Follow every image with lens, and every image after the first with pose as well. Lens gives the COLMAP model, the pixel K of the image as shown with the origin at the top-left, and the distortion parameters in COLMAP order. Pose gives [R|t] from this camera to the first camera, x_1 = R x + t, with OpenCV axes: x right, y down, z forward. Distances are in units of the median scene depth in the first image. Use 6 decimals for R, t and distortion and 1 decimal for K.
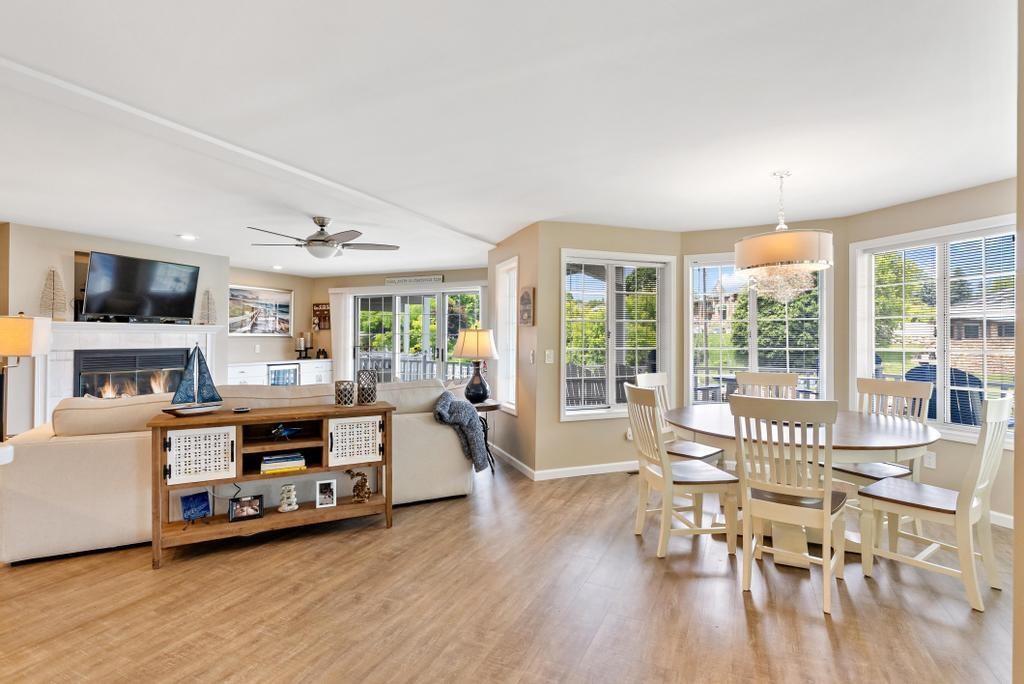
lens RADIAL K [[497.1, 0, 515.1], [0, 497.1, 337.0], [0, 0, 1]] dist [0.001376, 0.000818]
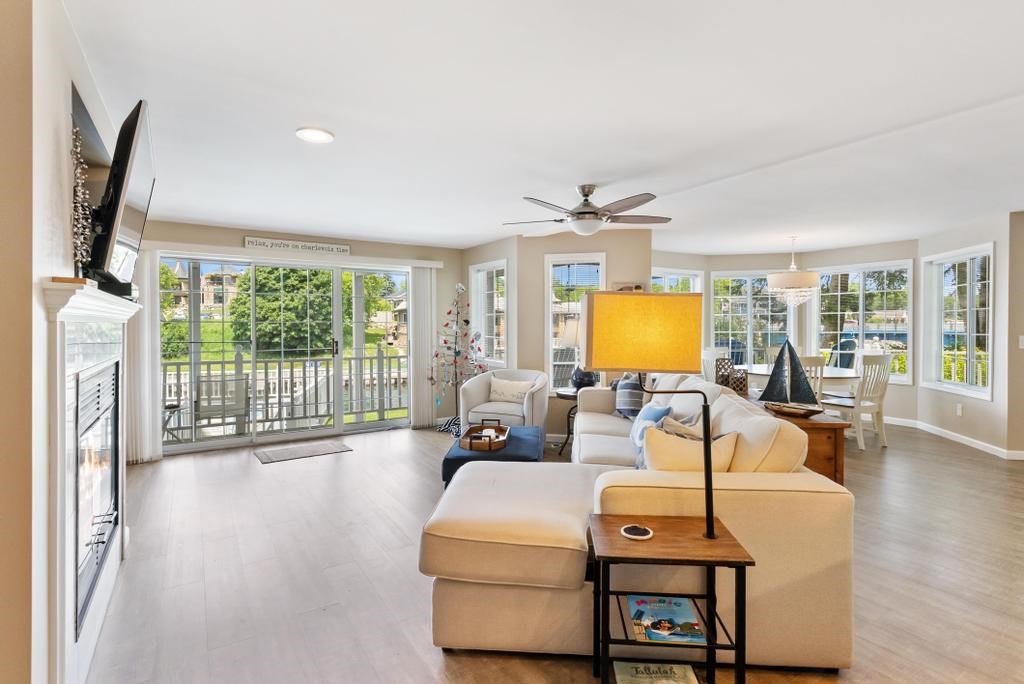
lens RADIAL K [[498.0, 0, 517.6], [0, 498.0, 323.7], [0, 0, 1]] dist [0.002097, -0.000307]
pose [[0.527634, -0.002824, 0.849467, -0.748435], [0.000937, 0.999996, 0.002743, -0.006561], [-0.849471, -0.000652, 0.527634, 0.421933]]
